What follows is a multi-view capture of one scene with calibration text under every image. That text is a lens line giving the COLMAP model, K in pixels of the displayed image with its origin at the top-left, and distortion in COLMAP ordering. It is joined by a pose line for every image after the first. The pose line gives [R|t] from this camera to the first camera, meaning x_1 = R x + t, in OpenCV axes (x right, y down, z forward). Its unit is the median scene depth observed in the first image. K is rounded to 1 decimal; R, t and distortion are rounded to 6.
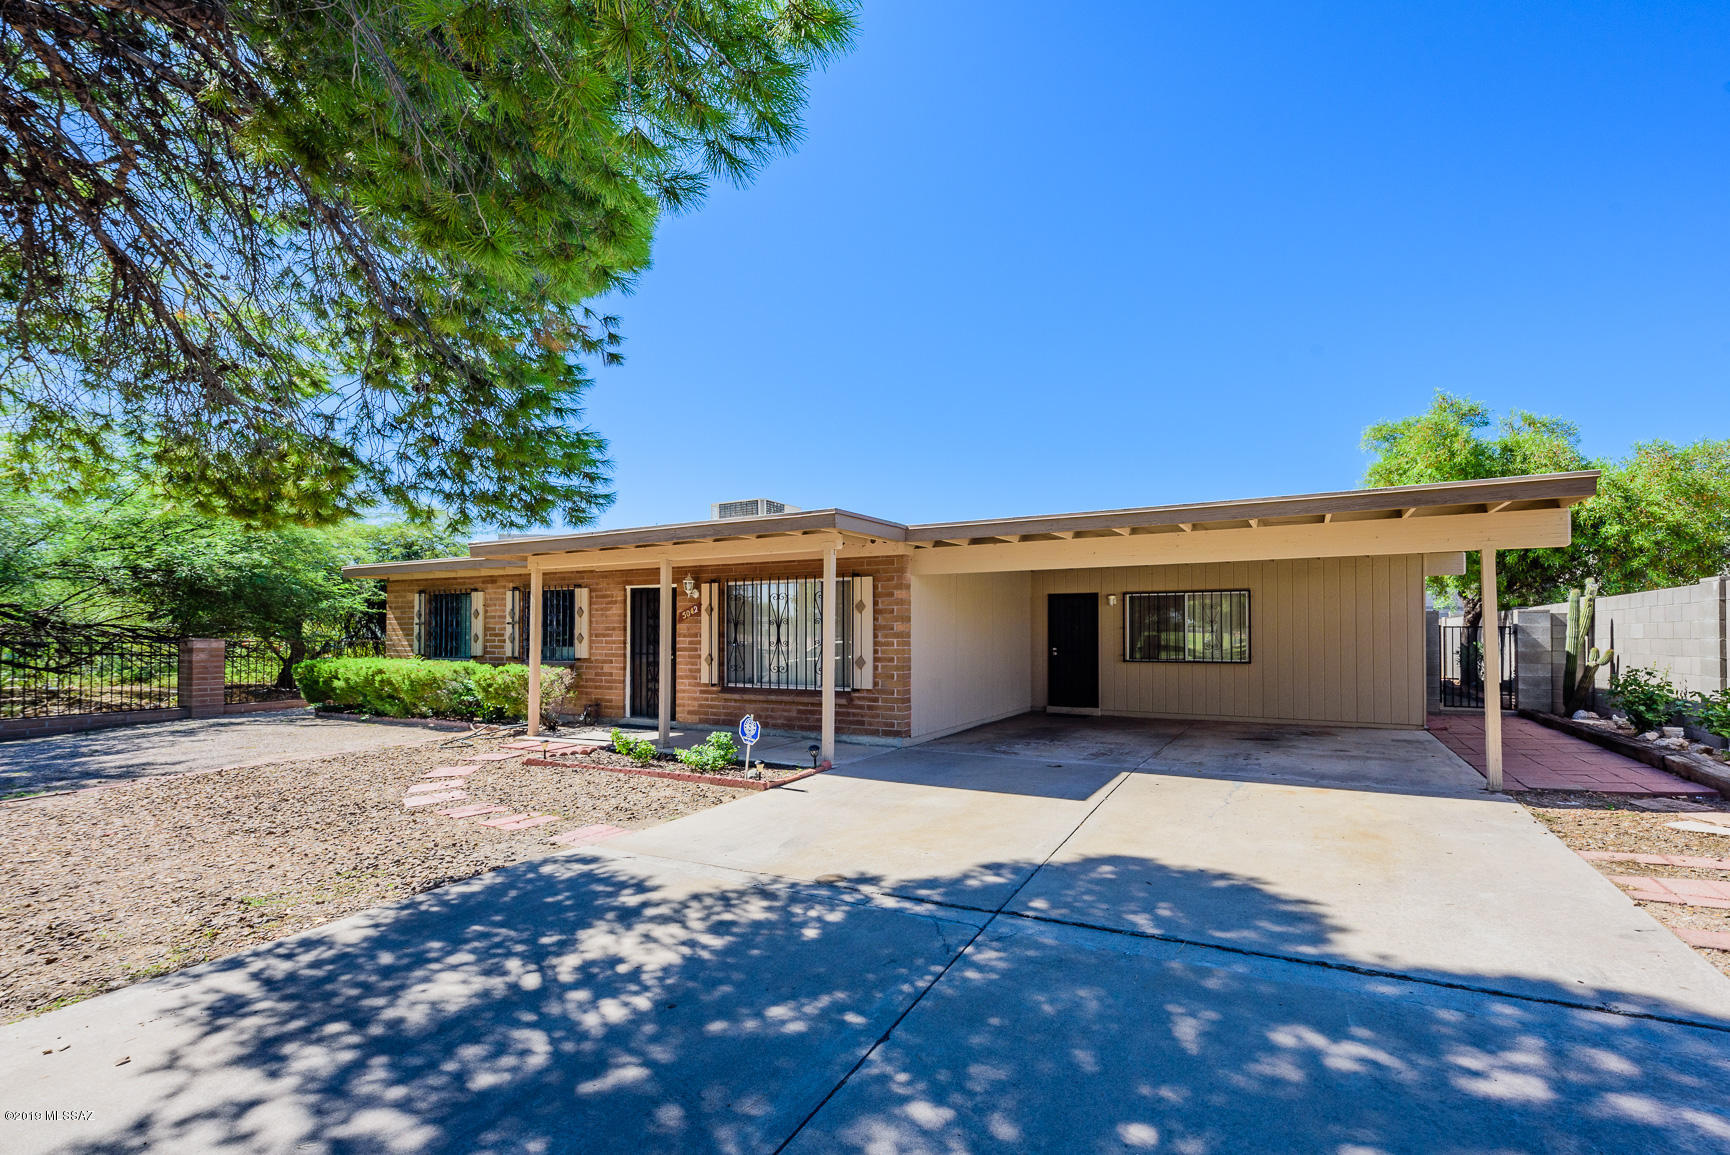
lens RADIAL K [[785.8, 0, 973.3], [0, 785.8, 622.4], [0, 0, 1]] dist [0.007816, -0.000290]
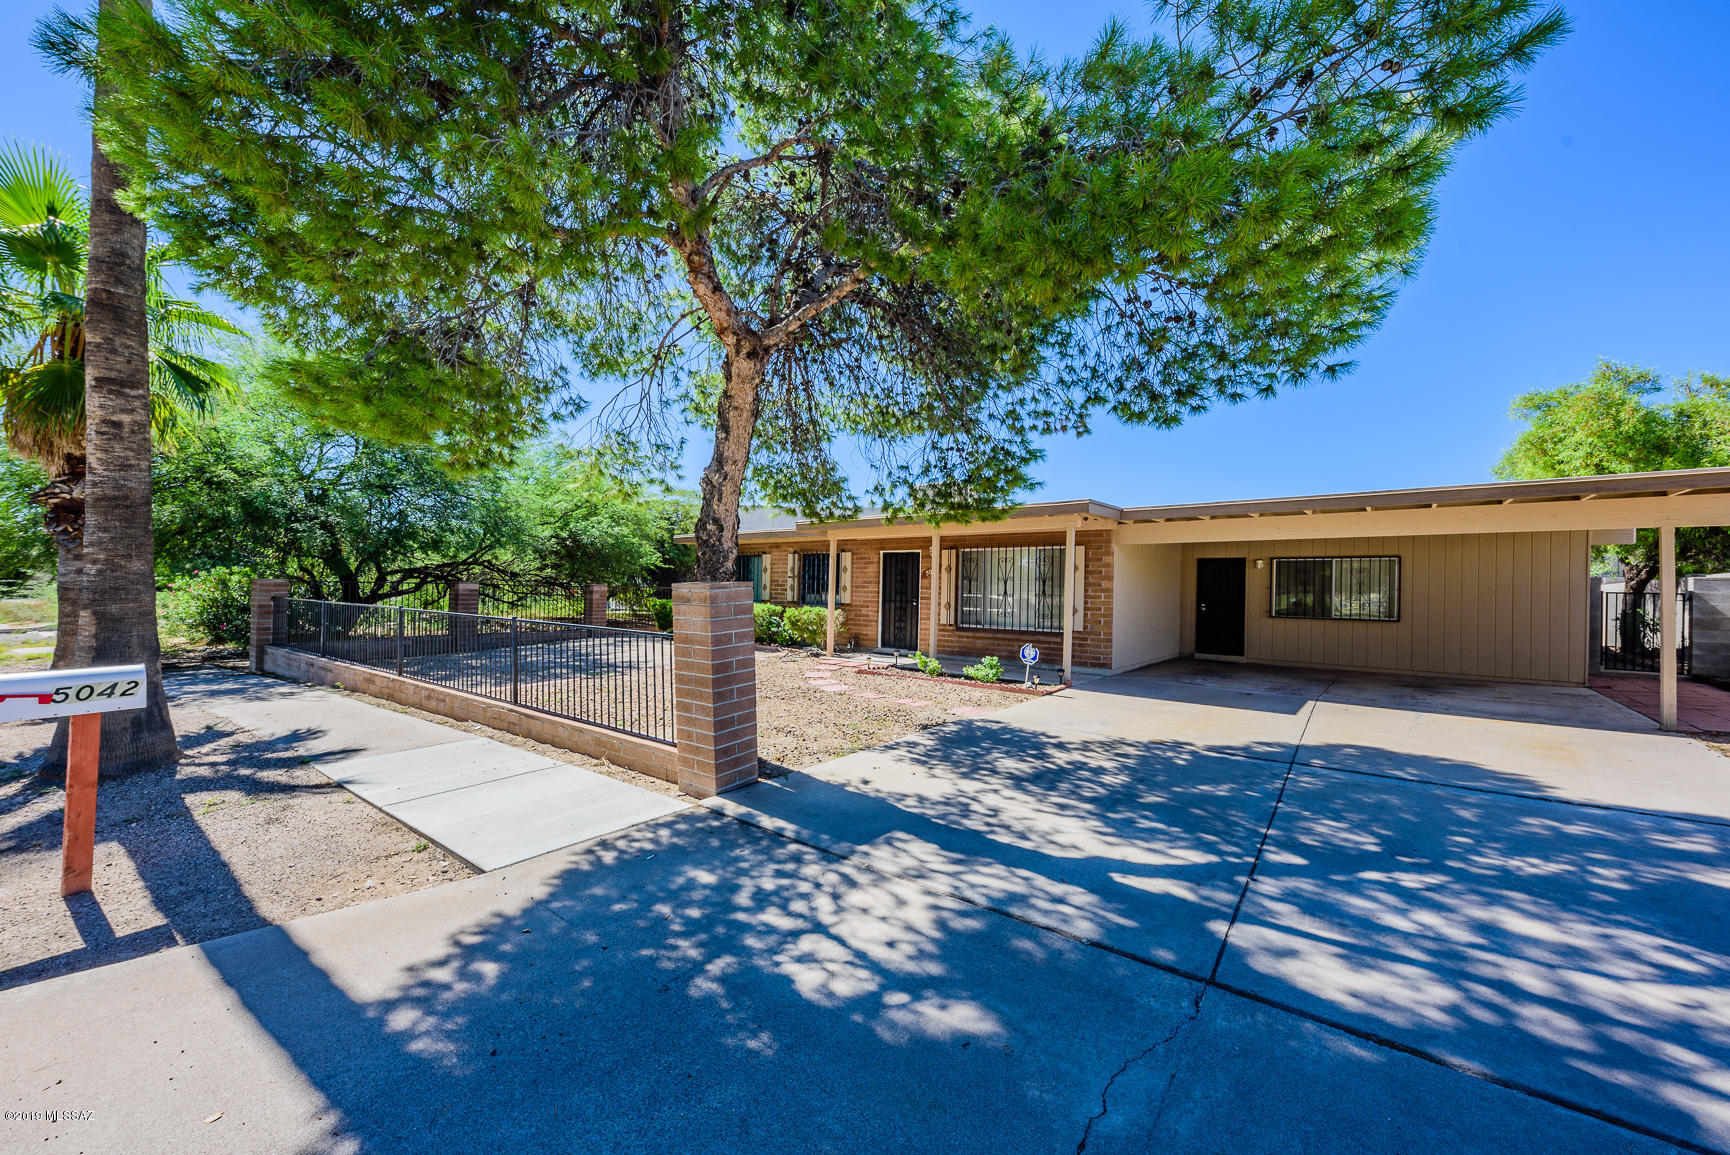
lens RADIAL K [[701.4, 0, 900.5], [0, 701.4, 587.1], [0, 0, 1]] dist [0.028144, -0.013409]
pose [[0.972780, 0.017232, -0.231091, -0.125637], [-0.014958, 0.999821, 0.011586, 0.001693], [0.231249, -0.007814, 0.972863, -0.176061]]
